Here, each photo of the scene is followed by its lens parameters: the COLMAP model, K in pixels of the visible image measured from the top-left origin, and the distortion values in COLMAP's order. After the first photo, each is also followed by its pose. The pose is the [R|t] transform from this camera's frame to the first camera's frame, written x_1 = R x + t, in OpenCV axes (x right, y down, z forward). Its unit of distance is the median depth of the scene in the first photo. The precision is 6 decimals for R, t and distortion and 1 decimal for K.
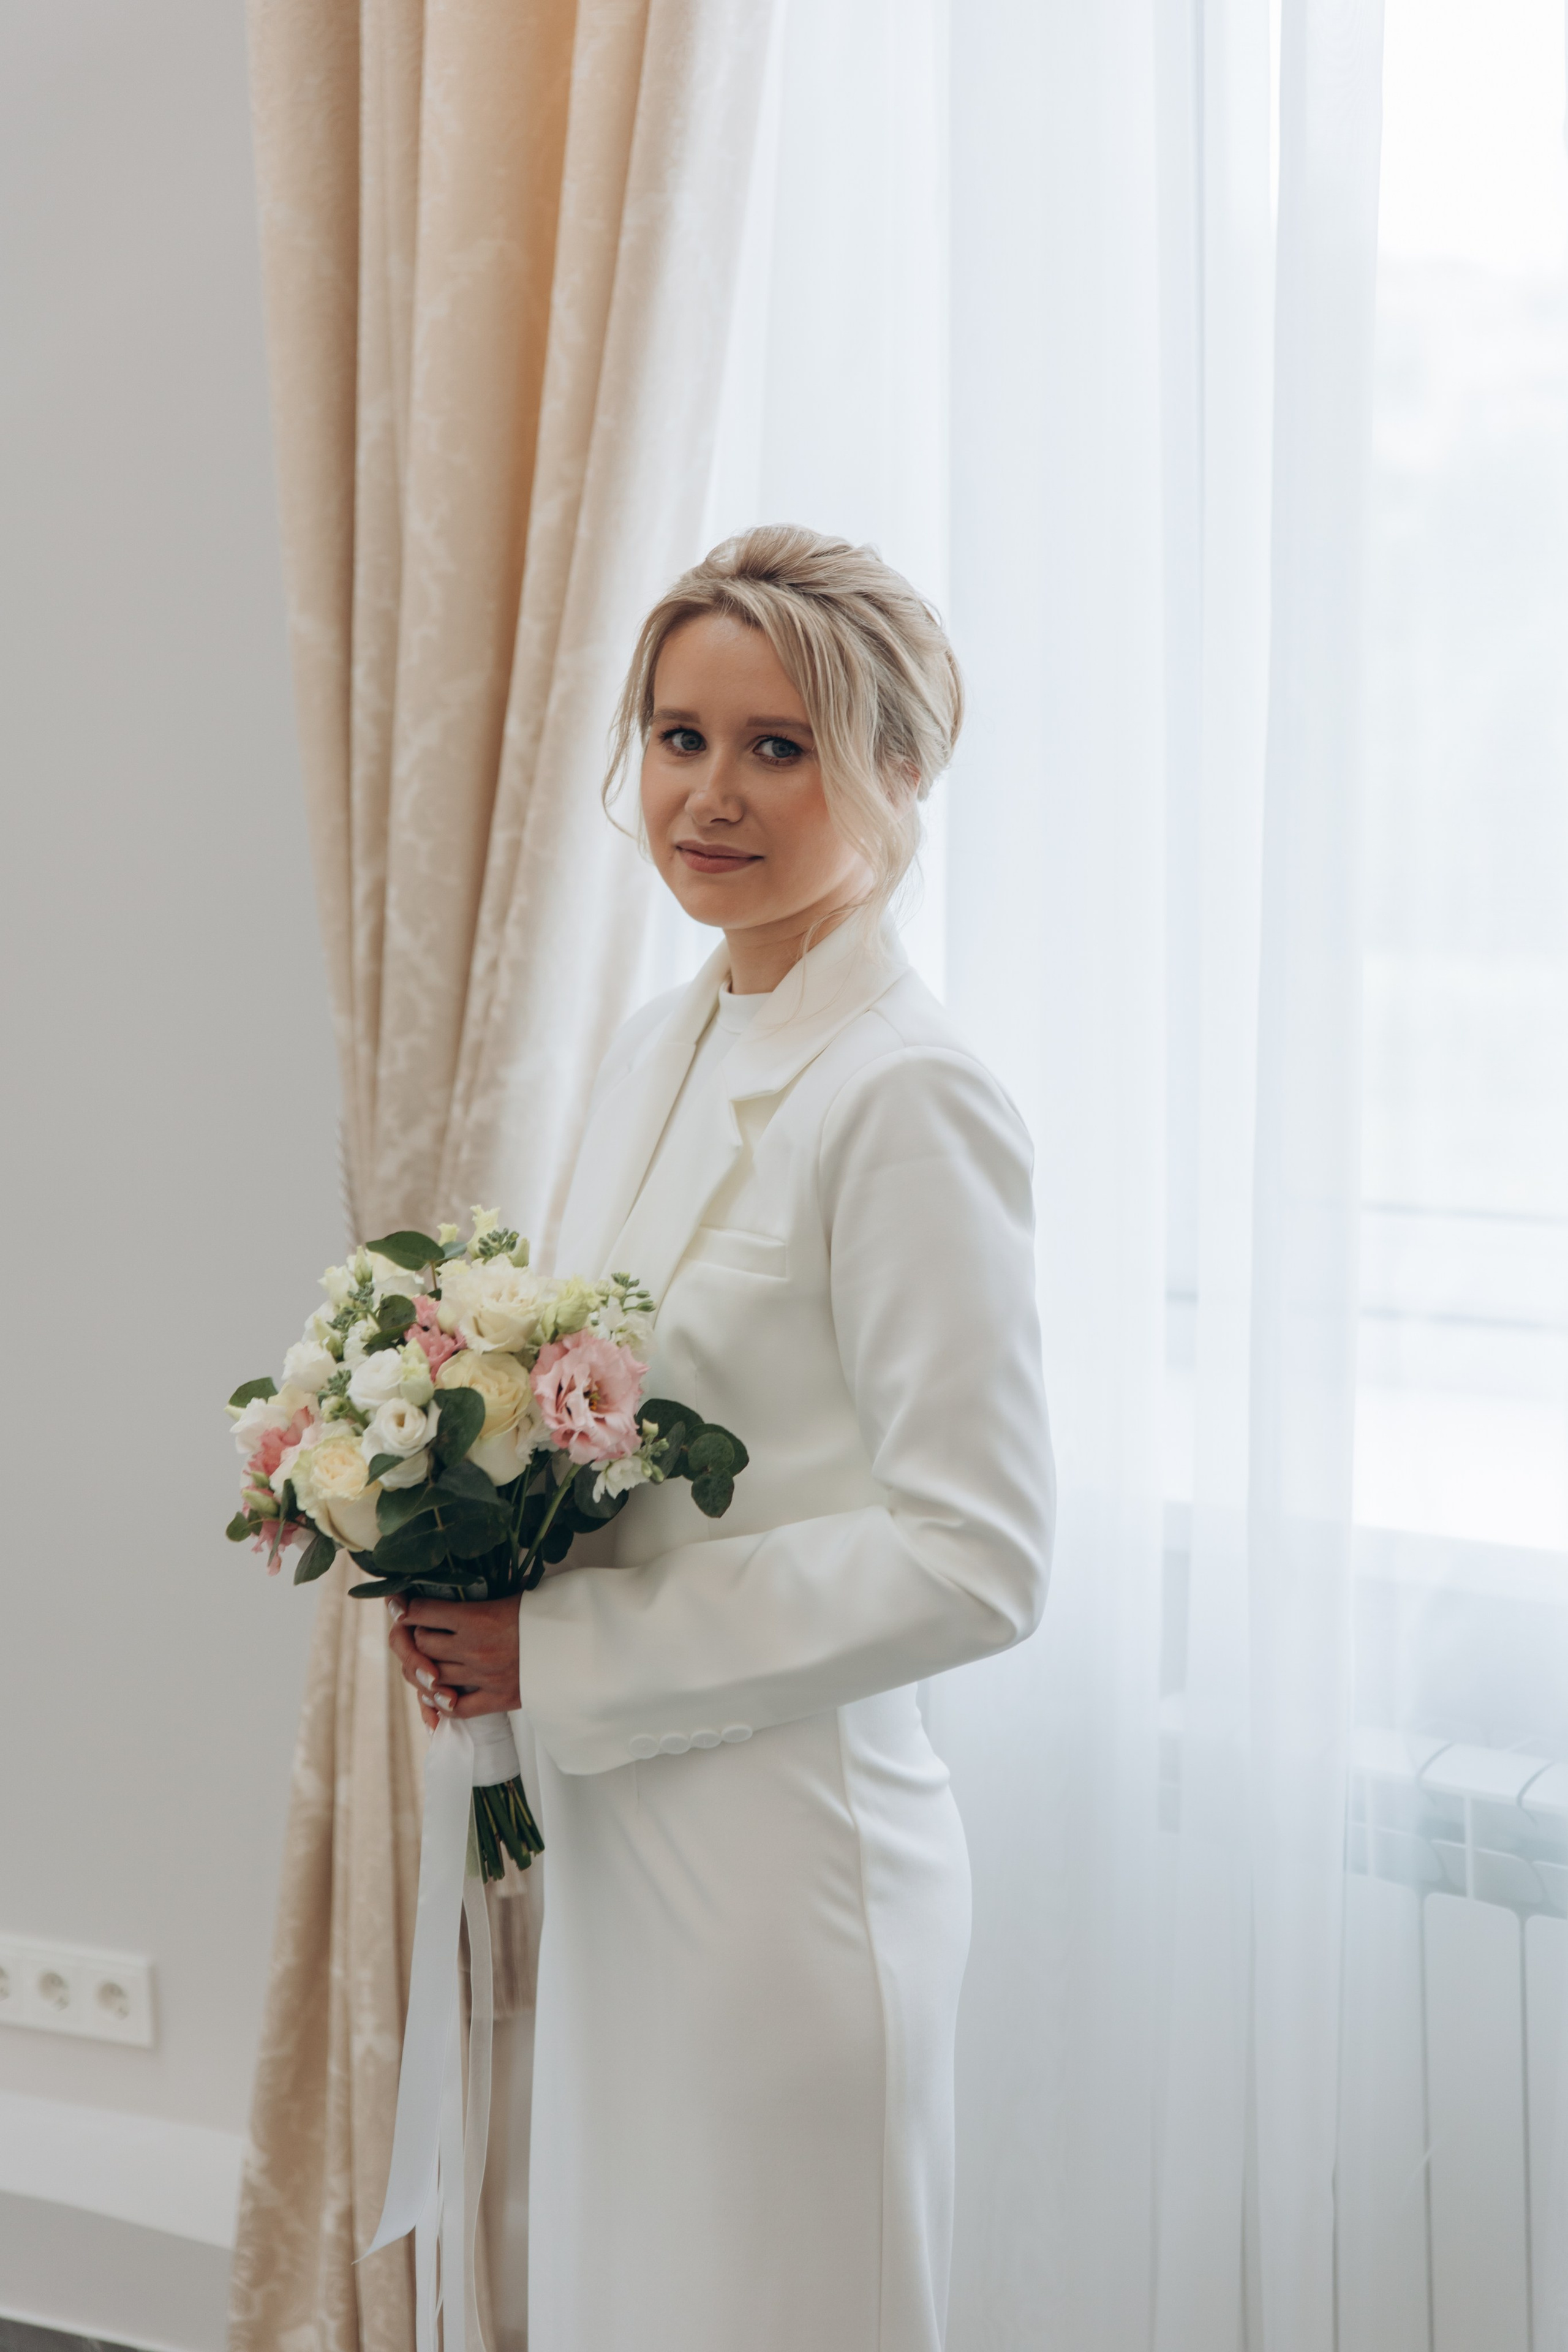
lens RADIAL K [[3624.2, 0, 746.3], [0, 3624.2, 1178.5], [0, 0, 1]] dist [0.000086, -0.007326]
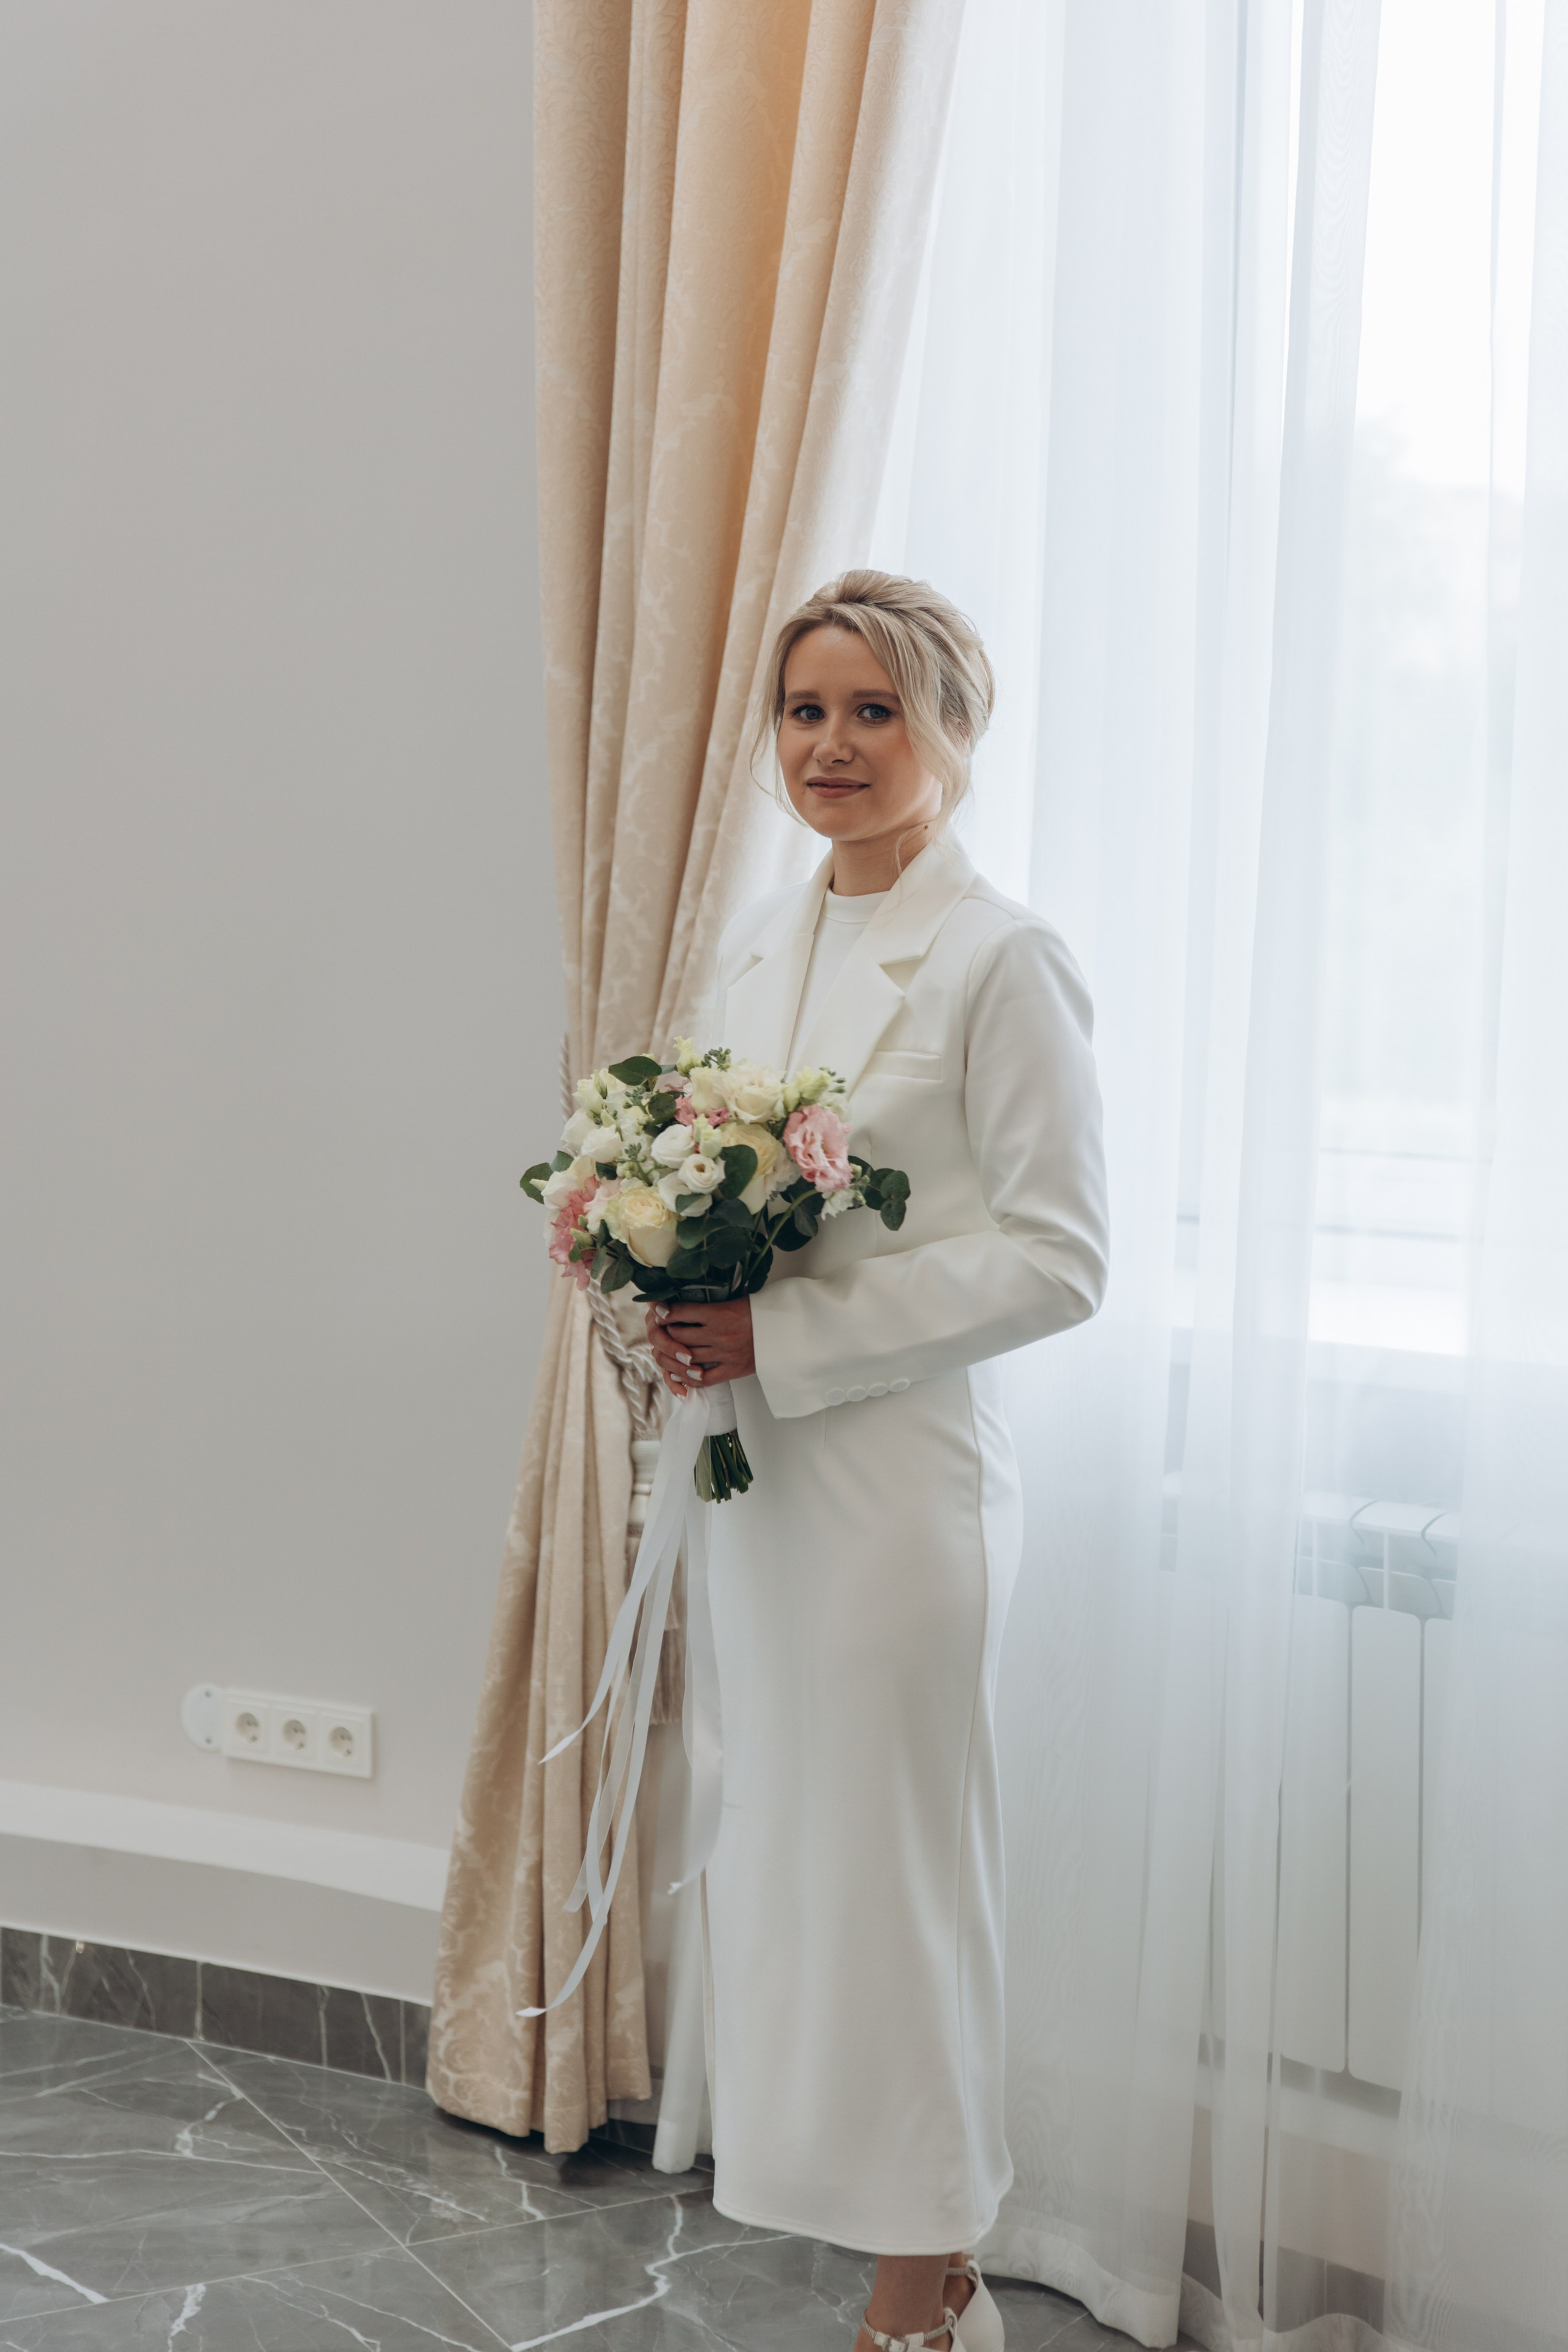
lens RADIAL K [[3379.5, 0, 694.8], [0, 3379.5, 1183.5], [0, 0, 1]] dist [-0.005027, 0.011755]
pose [[0.998805, 0.039098, -0.029329, -0.026762], [-0.040160, 0.998526, -0.036520, 0.083100], [0.027858, 0.037654, 0.998902, -0.256866]]
